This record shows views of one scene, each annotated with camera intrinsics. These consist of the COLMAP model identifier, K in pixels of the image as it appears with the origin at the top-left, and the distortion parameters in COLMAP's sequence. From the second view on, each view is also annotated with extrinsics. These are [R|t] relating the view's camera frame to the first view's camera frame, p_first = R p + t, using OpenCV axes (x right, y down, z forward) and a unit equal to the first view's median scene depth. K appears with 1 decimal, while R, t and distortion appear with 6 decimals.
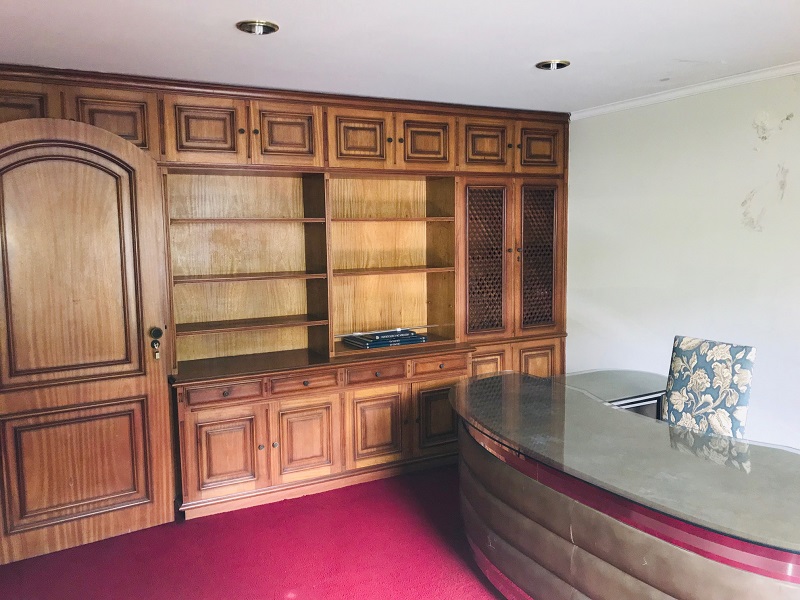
lens RADIAL K [[658.4, 0, 400.0], [0, 658.4, 300.0], [0, 0, 1]] dist [0.008716, 0.002900]
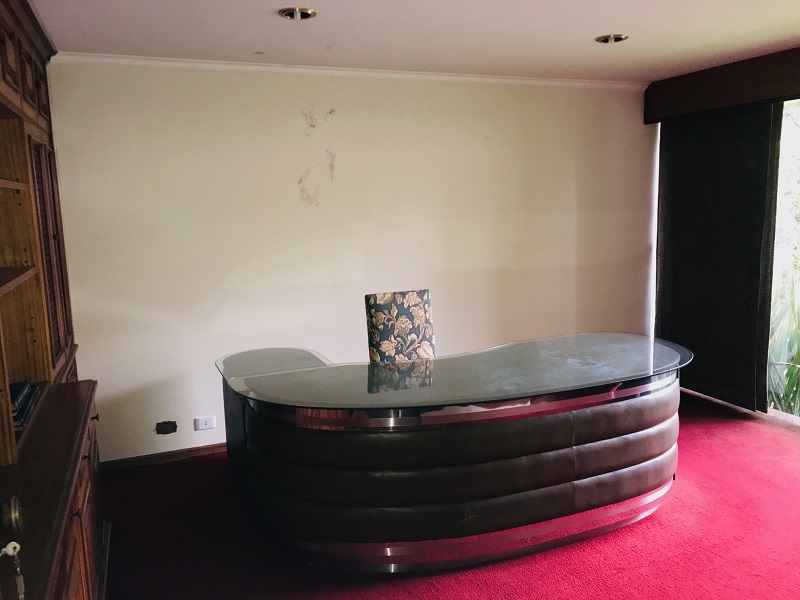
lens RADIAL K [[658.4, 0, 400.0], [0, 658.4, 300.0], [0, 0, 1]] dist [0.008716, 0.002900]
pose [[0.108784, -0.137145, 0.984560, -0.721914], [0.132749, 0.983570, 0.122340, -0.071237], [-0.985162, 0.117390, 0.125202, 0.837330]]
